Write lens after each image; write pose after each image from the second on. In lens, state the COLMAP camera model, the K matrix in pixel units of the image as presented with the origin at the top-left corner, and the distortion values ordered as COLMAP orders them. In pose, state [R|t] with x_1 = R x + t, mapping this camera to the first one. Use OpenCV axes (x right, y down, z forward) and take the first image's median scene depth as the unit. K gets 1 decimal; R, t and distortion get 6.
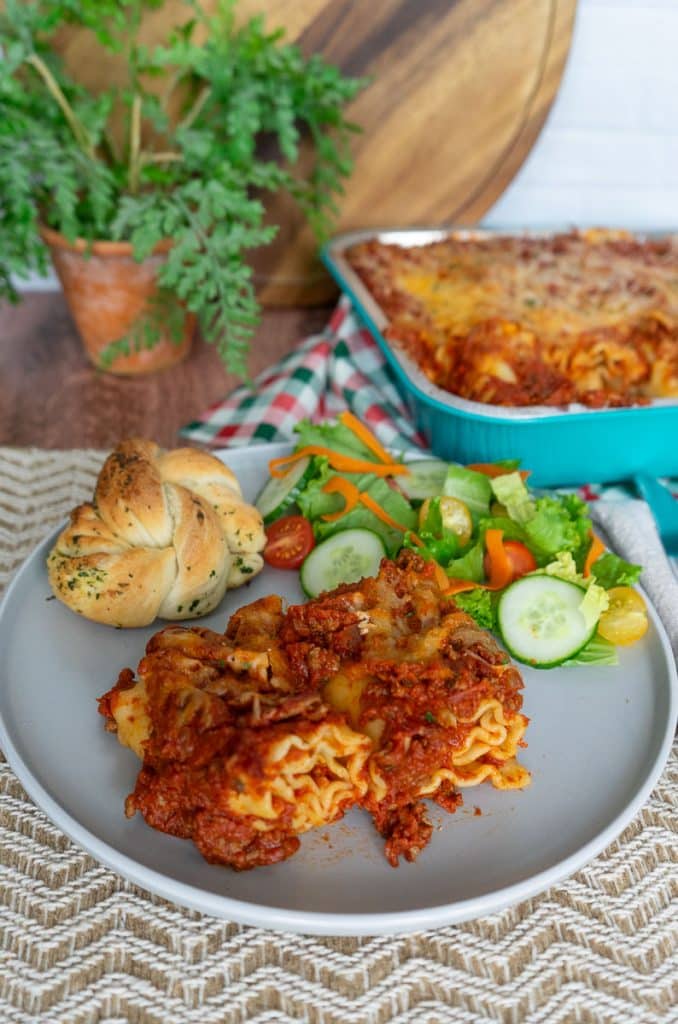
lens RADIAL K [[830.3, 0, 338.6], [0, 830.3, 512.1], [0, 0, 1]] dist [-0.000859, -0.001255]
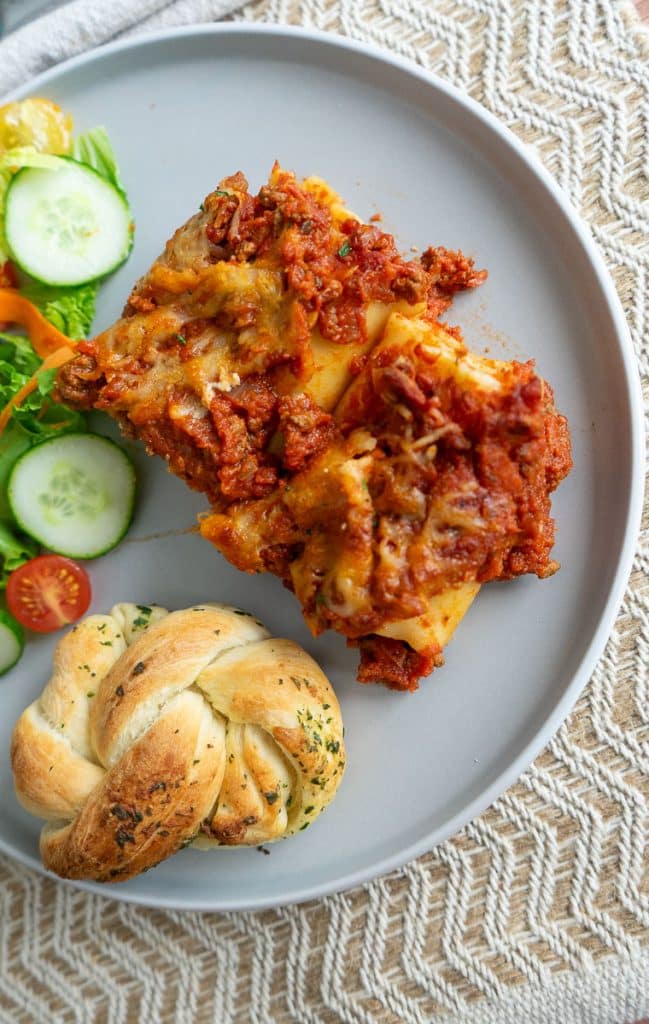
lens RADIAL K [[916.6, 0, 324.2], [0, 916.6, 511.6], [0, 0, 1]] dist [0.010865, 0.006419]
pose [[-0.317322, -0.947212, 0.045780, -0.160357], [0.777596, -0.232260, 0.584294, -0.338620], [-0.542818, 0.221008, 0.810250, 0.345299]]
